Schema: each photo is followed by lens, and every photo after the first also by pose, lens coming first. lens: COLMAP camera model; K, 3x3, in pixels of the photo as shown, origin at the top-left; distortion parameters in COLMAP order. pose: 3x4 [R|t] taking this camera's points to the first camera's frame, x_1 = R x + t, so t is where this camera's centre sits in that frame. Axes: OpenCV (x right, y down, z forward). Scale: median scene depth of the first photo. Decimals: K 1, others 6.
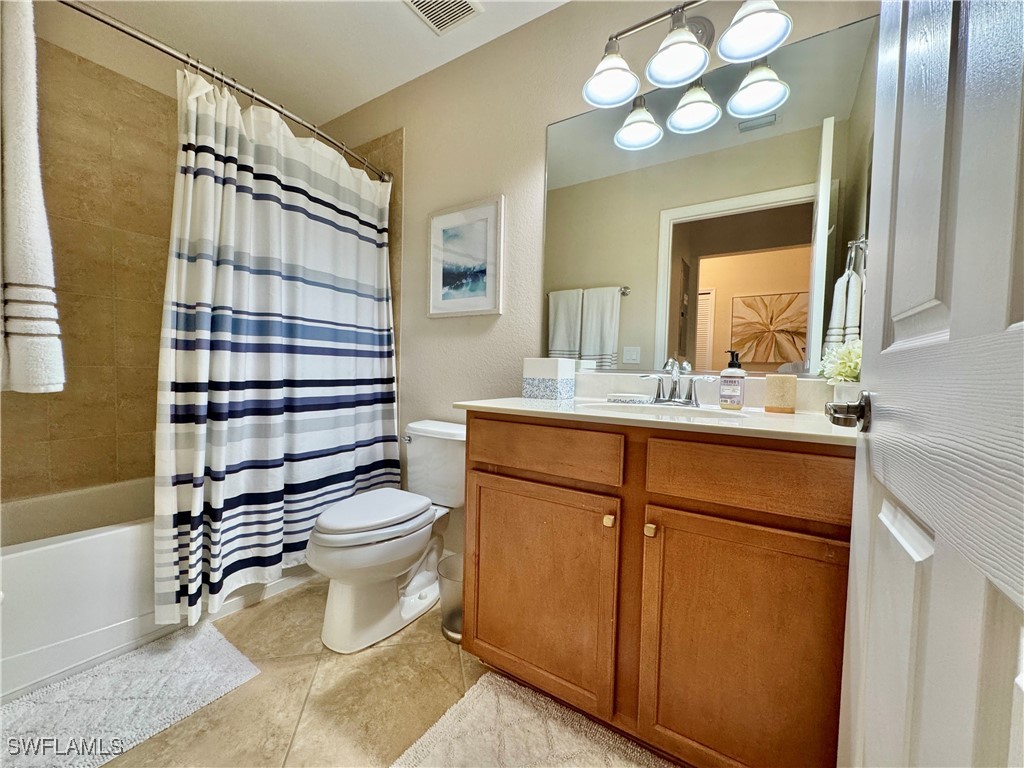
lens RADIAL K [[409.6, 0, 511.8], [0, 409.6, 385.6], [0, 0, 1]] dist [-0.001029, -0.000387]
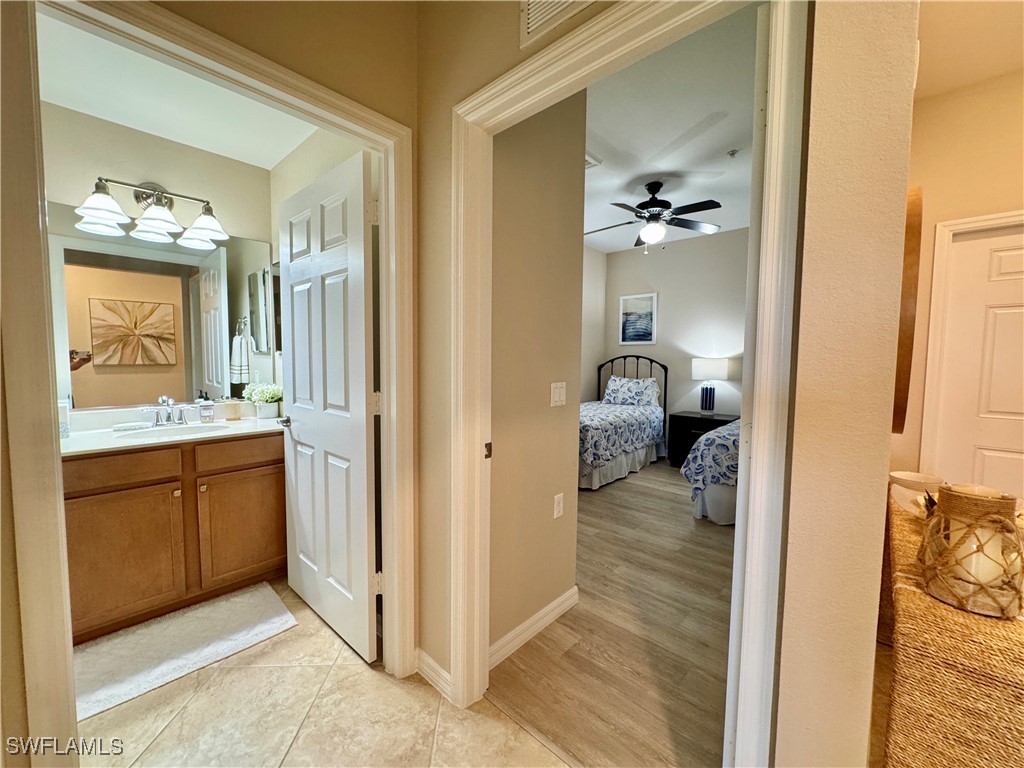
lens RADIAL K [[409.6, 0, 511.8], [0, 409.6, 385.6], [0, 0, 1]] dist [-0.001029, -0.000387]
pose [[0.187501, -0.084233, 0.978646, -0.954319], [0.035138, 0.996254, 0.079016, -0.197526], [-0.981636, 0.019572, 0.189758, -0.668517]]
